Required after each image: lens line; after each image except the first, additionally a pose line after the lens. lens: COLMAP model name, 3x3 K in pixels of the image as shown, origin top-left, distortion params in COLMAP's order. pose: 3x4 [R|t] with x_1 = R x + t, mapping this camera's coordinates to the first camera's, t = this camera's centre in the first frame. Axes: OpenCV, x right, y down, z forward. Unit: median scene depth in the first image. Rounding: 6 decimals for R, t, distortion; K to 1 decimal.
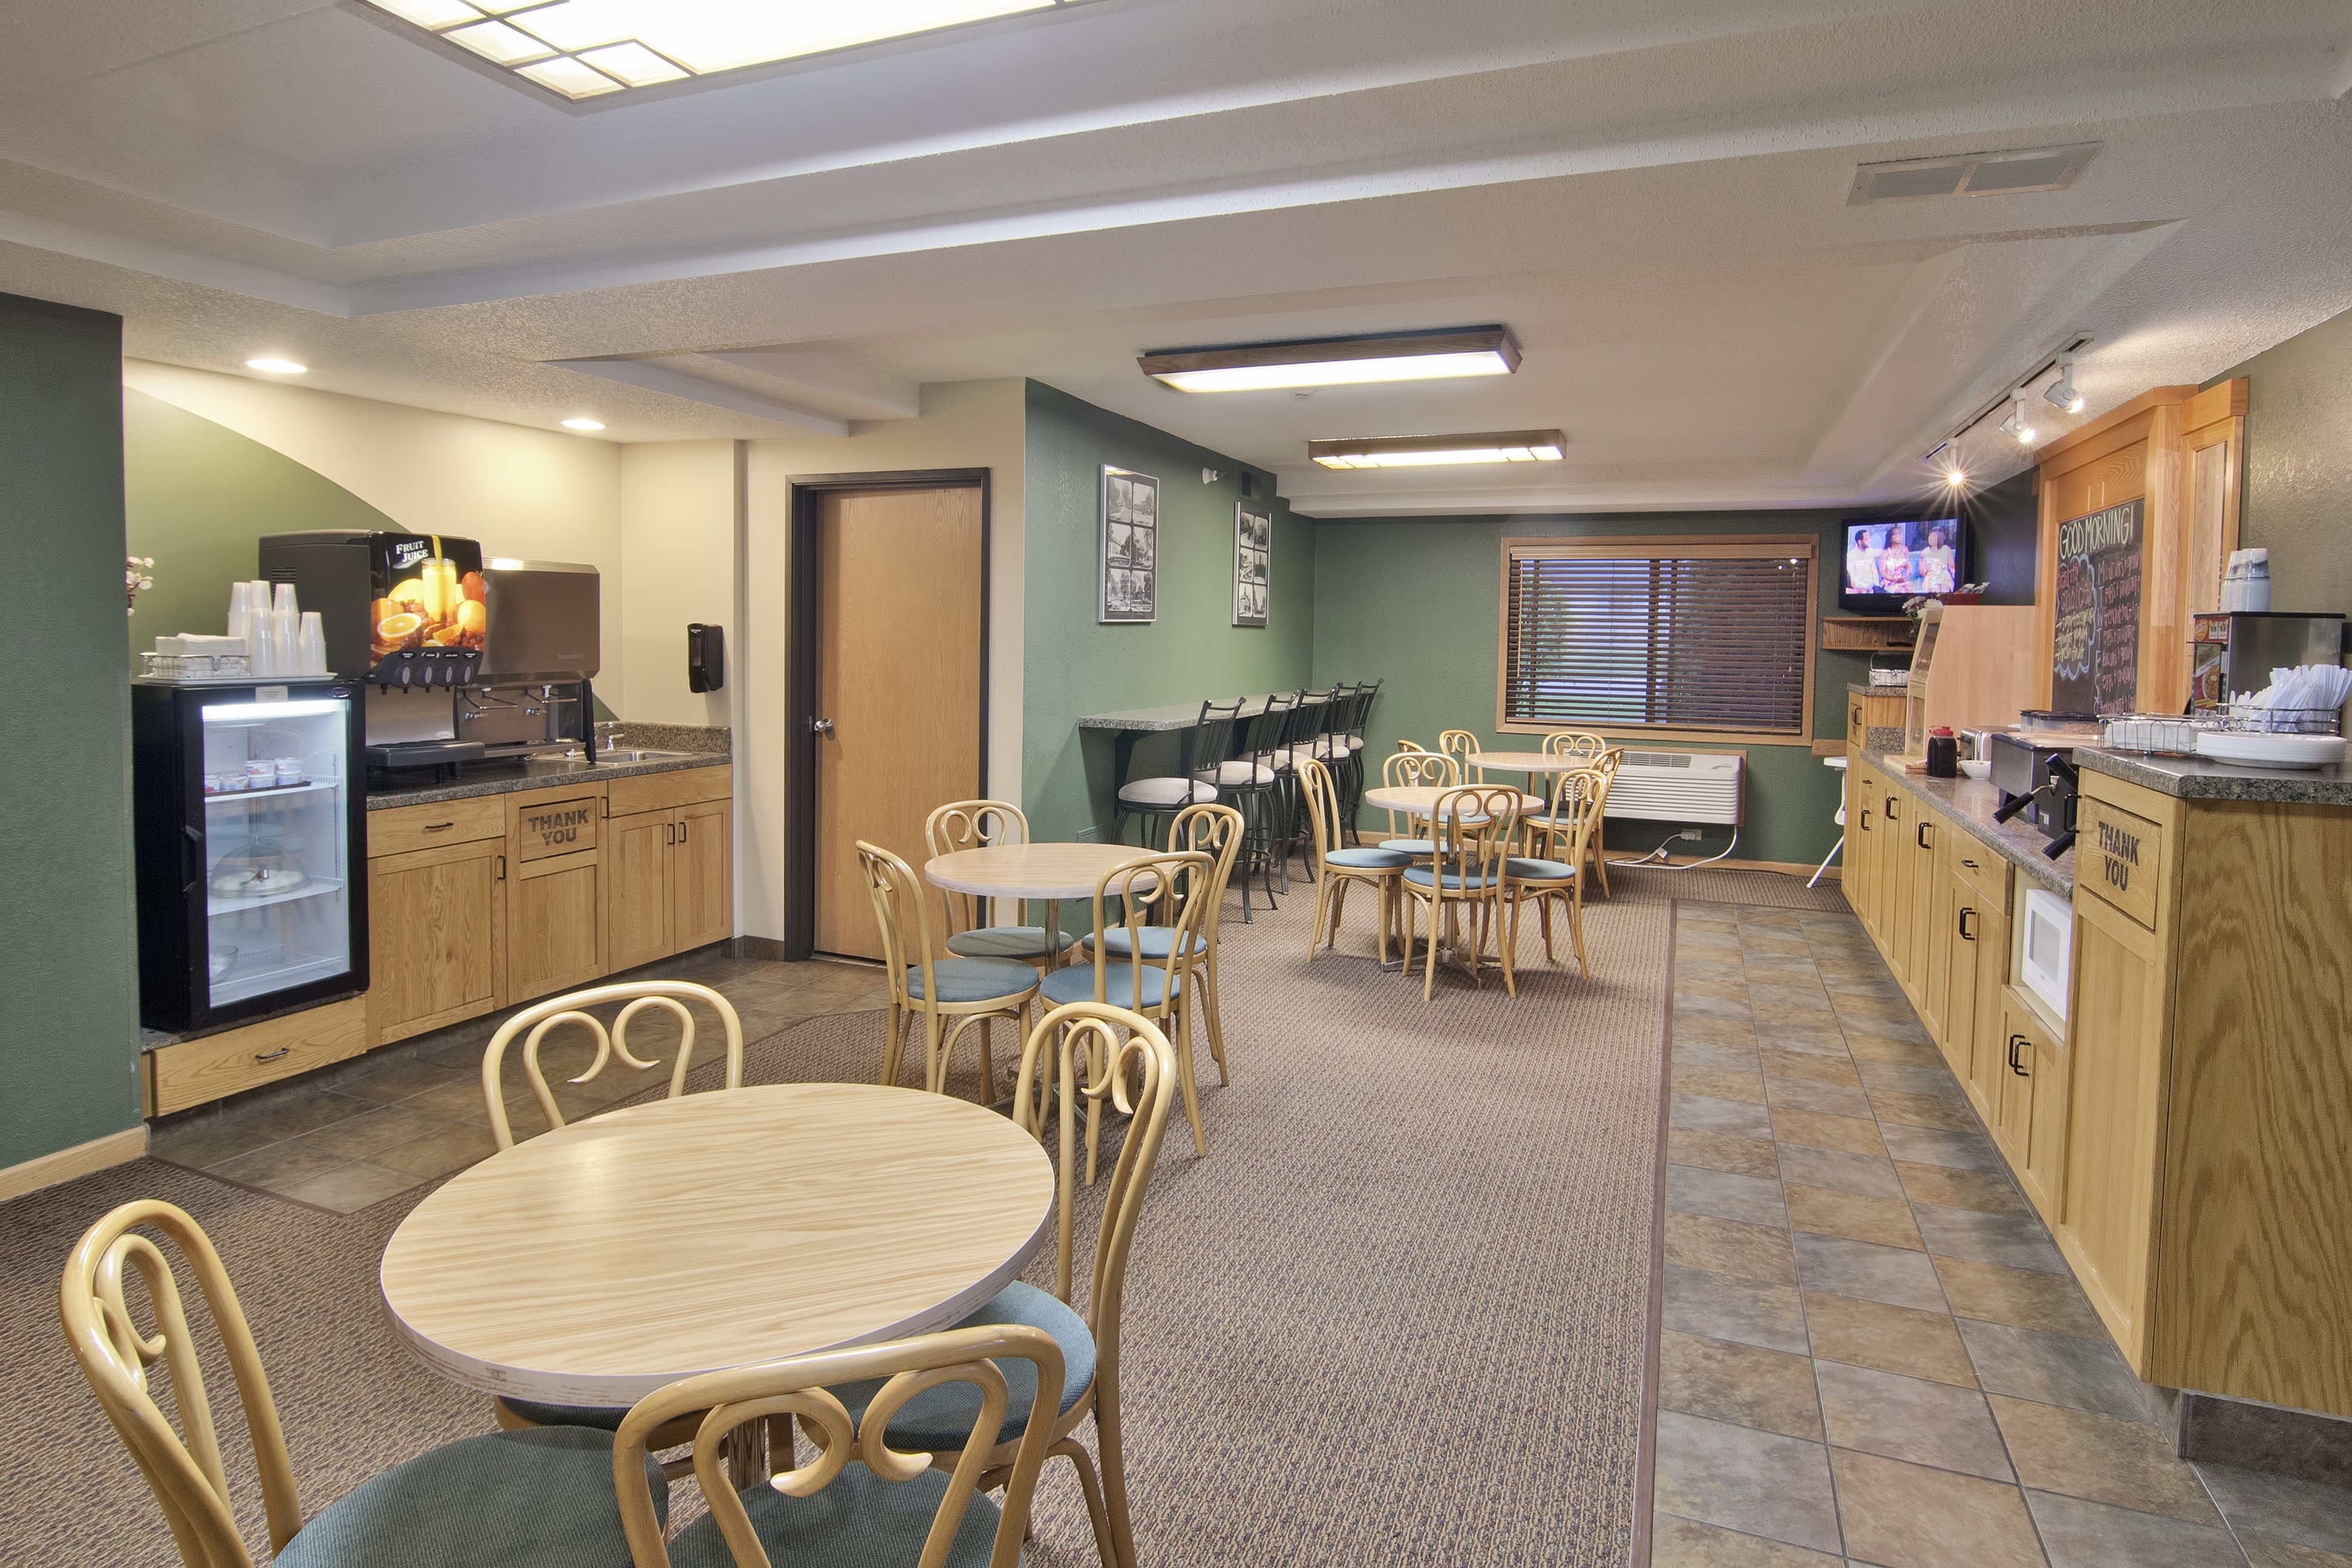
lens RADIAL K [[1271.6, 0, 1181.0], [0, 1271.6, 721.8], [0, 0, 1]] dist [-0.000600, -0.000491]
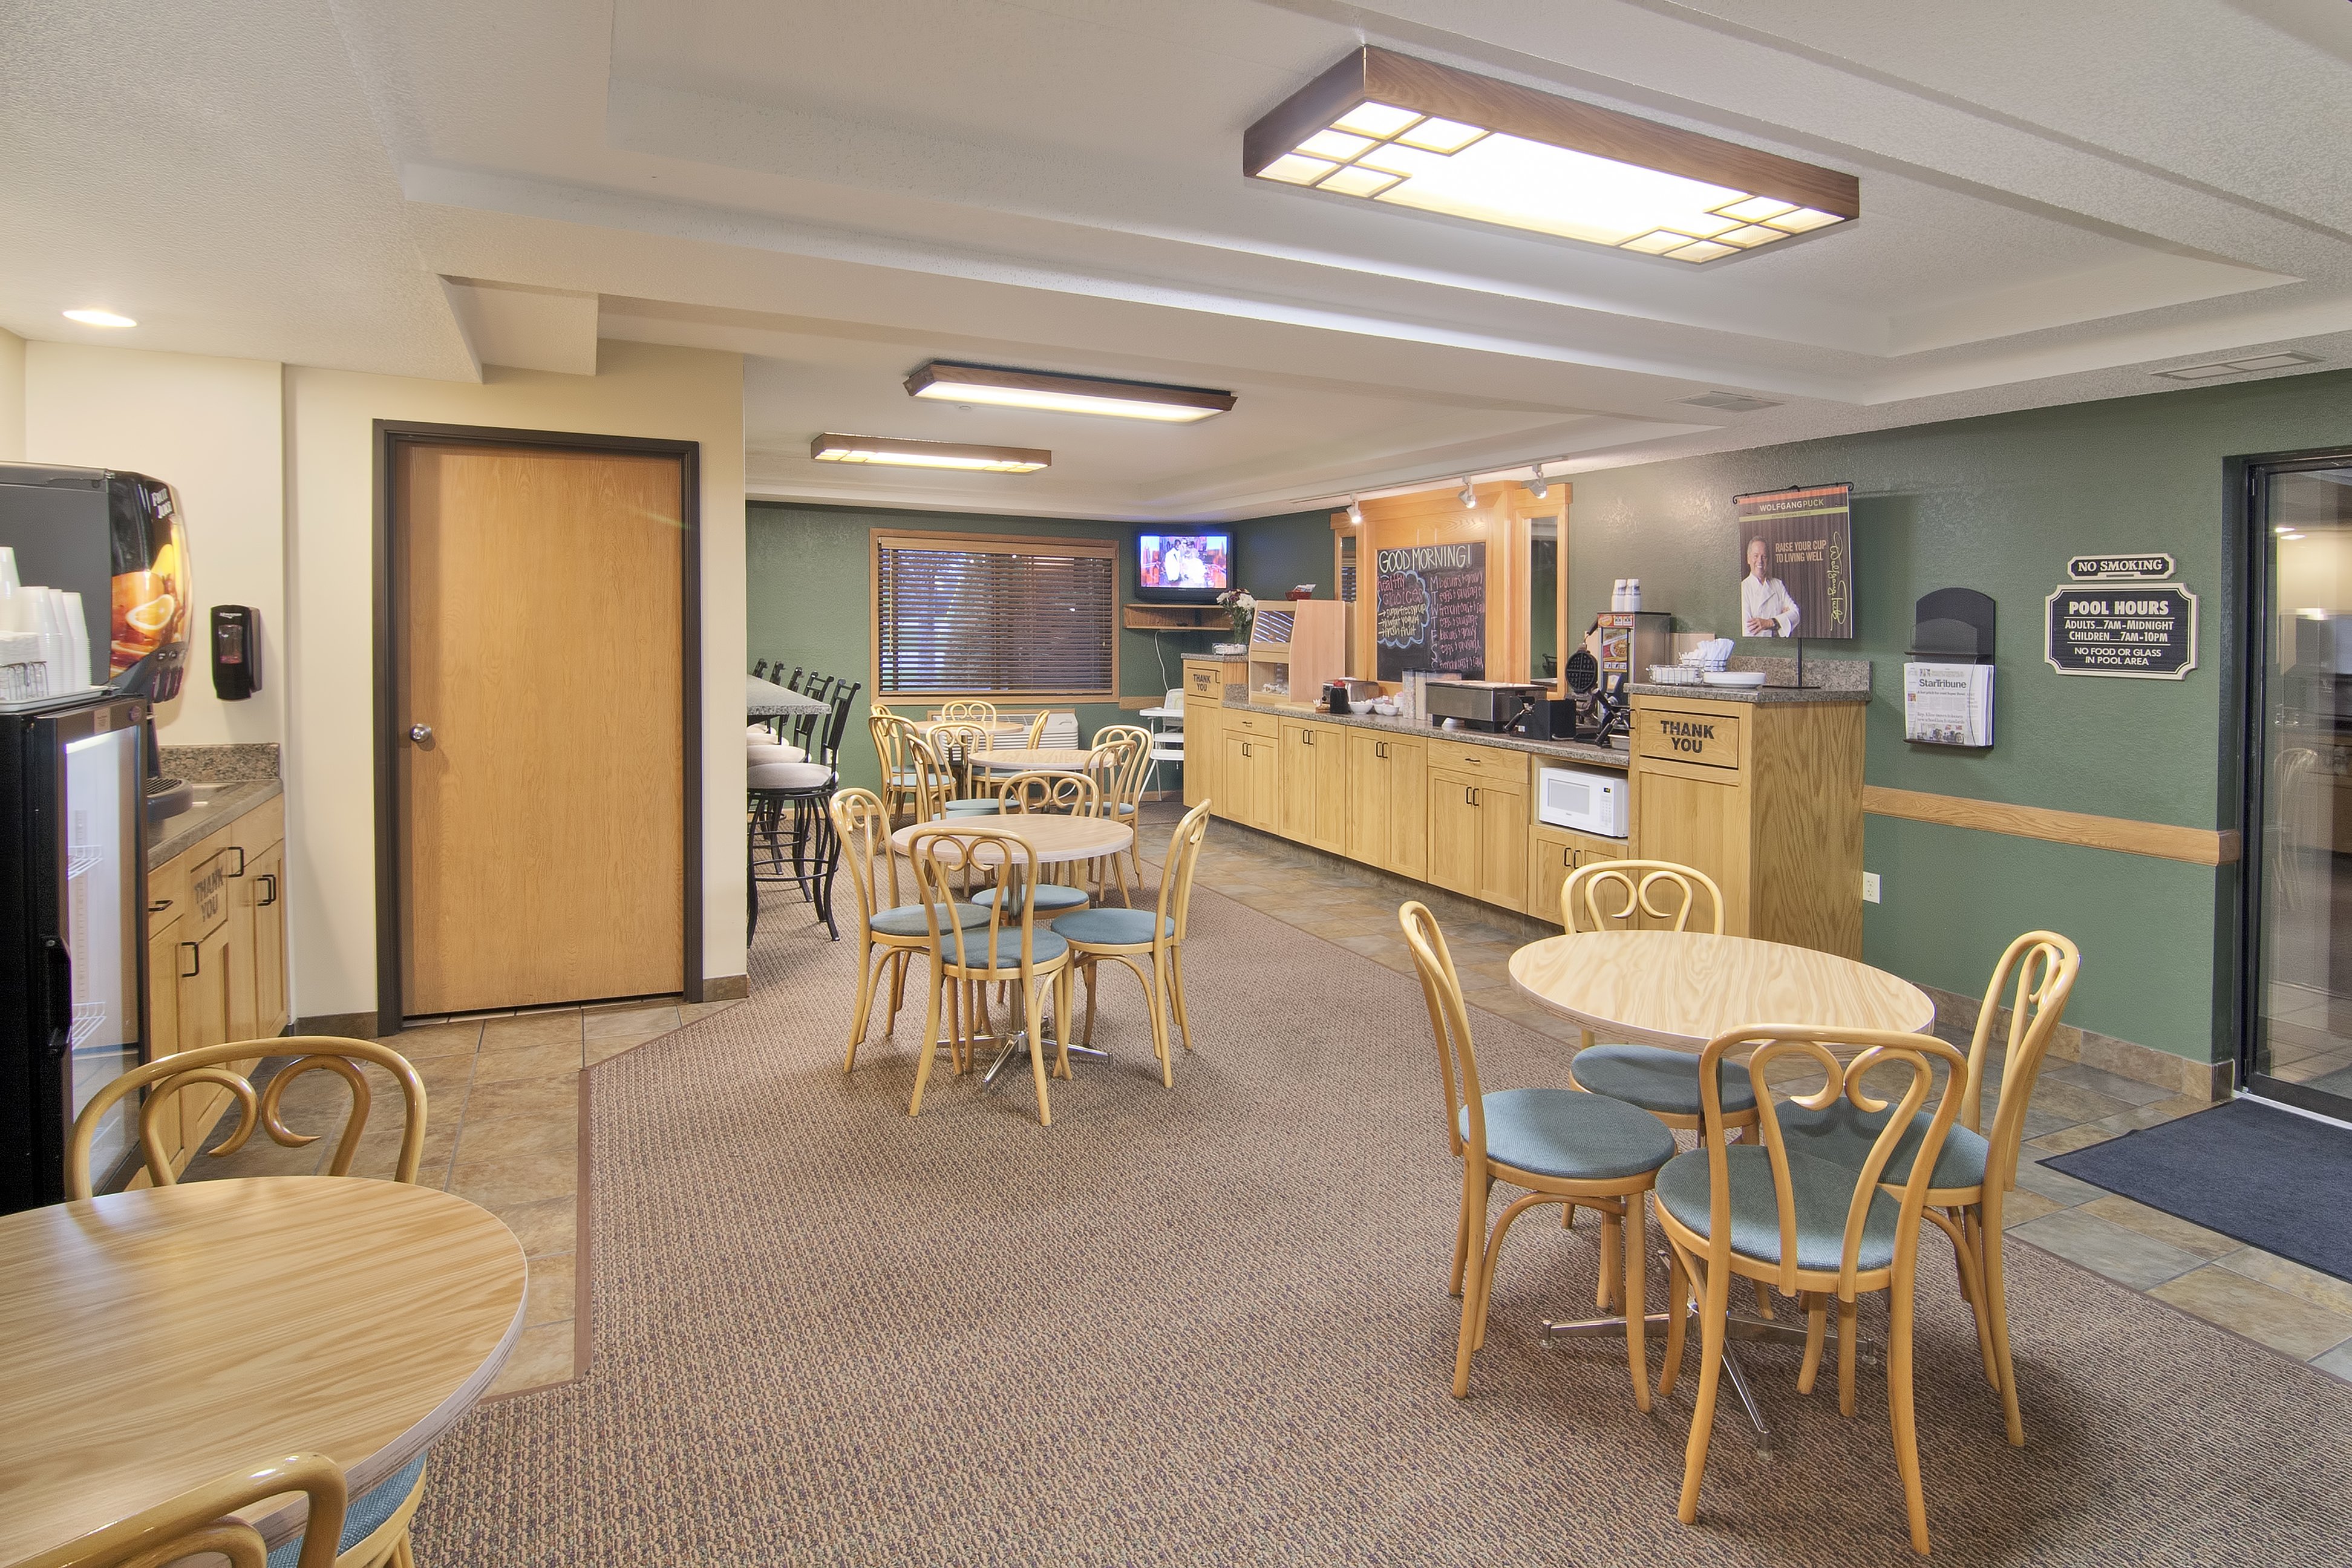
lens RADIAL K [[1246.3, 0, 1174.3], [0, 1246.3, 674.5], [0, 0, 1]] dist [-0.001795, -0.000326]
pose [[0.682831, -0.033353, 0.729815, -0.530380], [0.045270, 0.998969, 0.003298, -0.014654], [-0.729173, 0.030787, 0.683637, 0.108325]]
